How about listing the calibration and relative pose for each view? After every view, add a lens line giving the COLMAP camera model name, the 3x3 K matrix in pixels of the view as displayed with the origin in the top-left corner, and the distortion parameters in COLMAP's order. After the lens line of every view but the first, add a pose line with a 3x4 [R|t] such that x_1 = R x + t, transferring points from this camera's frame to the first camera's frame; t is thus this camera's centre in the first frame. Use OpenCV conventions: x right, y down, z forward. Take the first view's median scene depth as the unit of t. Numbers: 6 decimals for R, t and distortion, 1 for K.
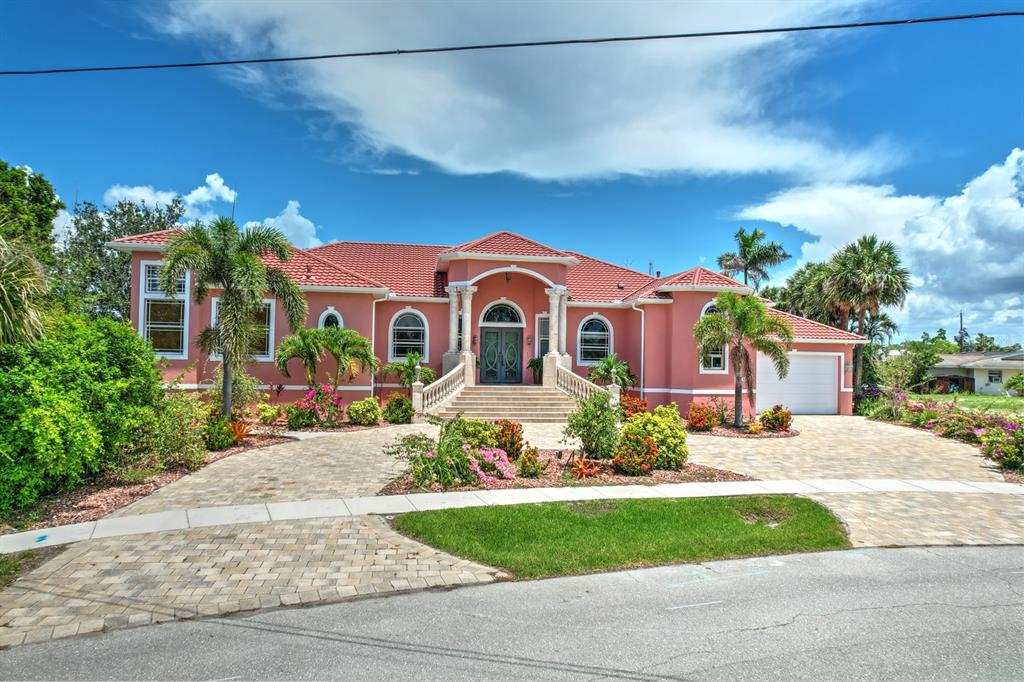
lens RADIAL K [[650.6, 0, 512.0], [0, 650.6, 341.0], [0, 0, 1]] dist [-0.001879, 0.000350]
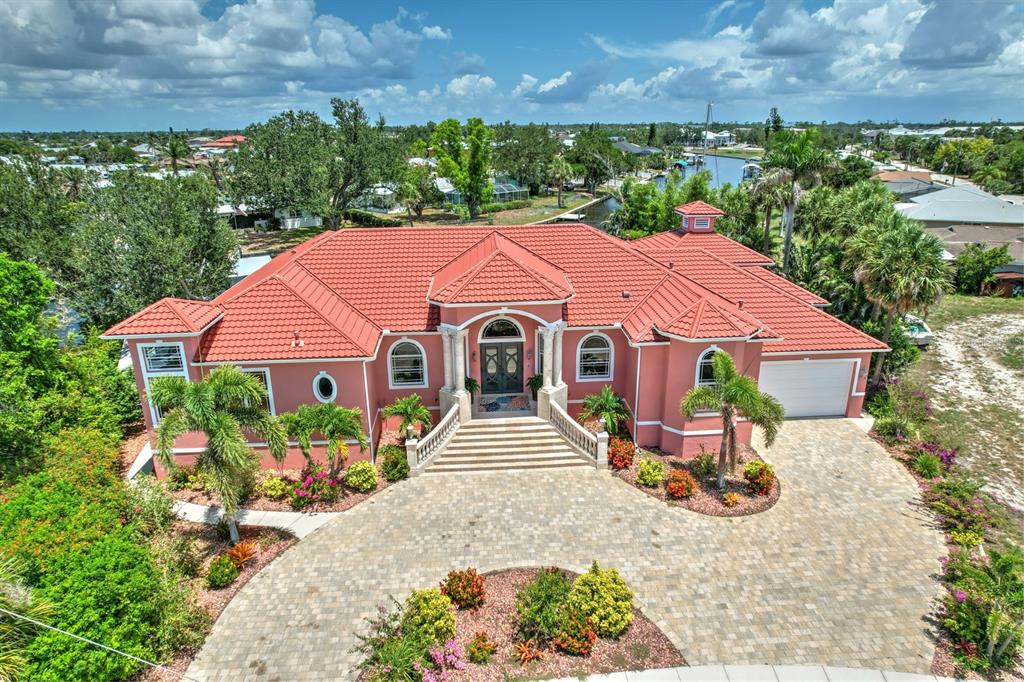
lens RADIAL K [[650.6, 0, 512.0], [0, 650.6, 341.0], [0, 0, 1]] dist [-0.001879, 0.000350]
pose [[0.994990, 0.006017, -0.099798, 0.106042], [0.028631, 0.939235, 0.342079, -0.385645], [0.095792, -0.343223, 0.934357, 0.074937]]
